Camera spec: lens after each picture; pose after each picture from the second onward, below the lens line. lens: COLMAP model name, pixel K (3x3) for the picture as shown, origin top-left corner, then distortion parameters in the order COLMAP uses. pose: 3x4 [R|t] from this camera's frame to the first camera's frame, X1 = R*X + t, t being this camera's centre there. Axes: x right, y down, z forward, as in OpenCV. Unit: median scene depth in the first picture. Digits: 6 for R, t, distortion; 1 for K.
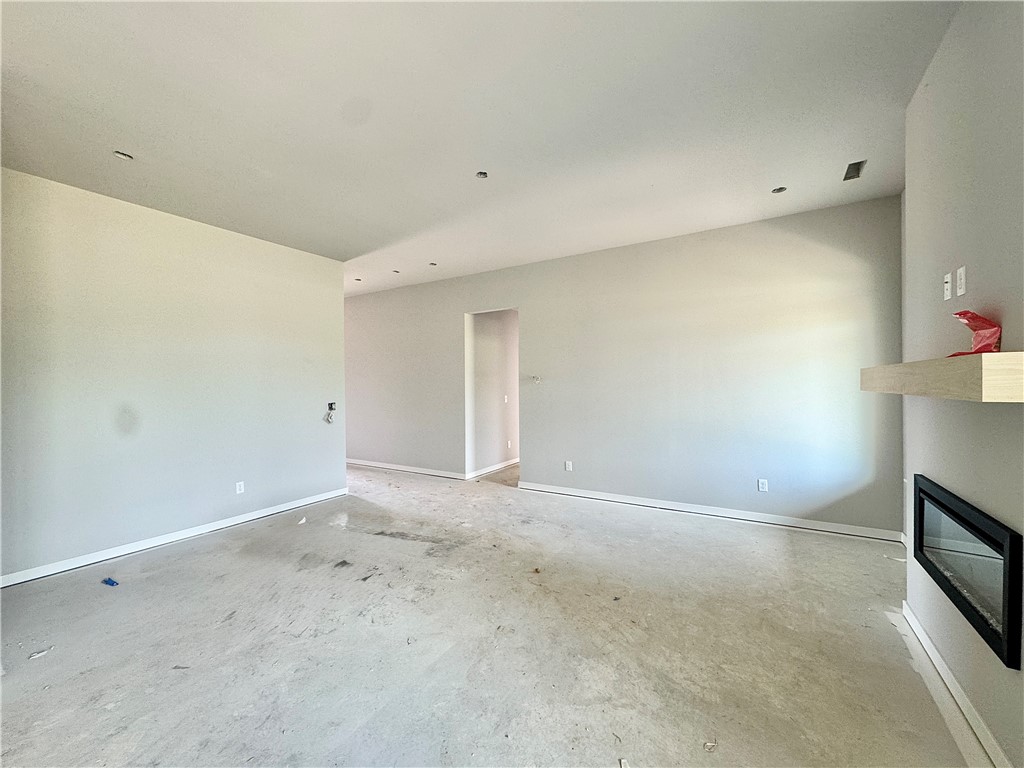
lens RADIAL K [[410.3, 0, 512.3], [0, 410.3, 387.0], [0, 0, 1]] dist [-0.005518, 0.001122]
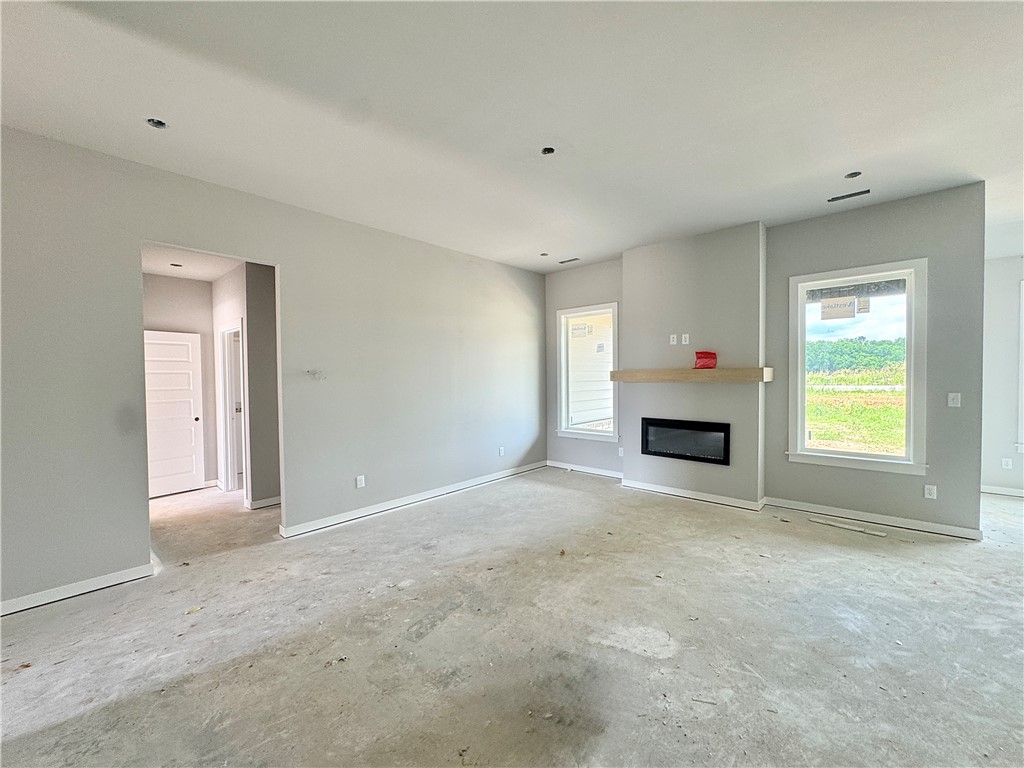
lens RADIAL K [[410.3, 0, 510.8], [0, 410.3, 386.7], [0, 0, 1]] dist [-0.005518, 0.001122]
pose [[0.189467, -0.018625, 0.981710, -0.800276], [0.017593, 0.999724, 0.015571, -0.004862], [-0.981729, 0.014321, 0.189742, 0.730031]]
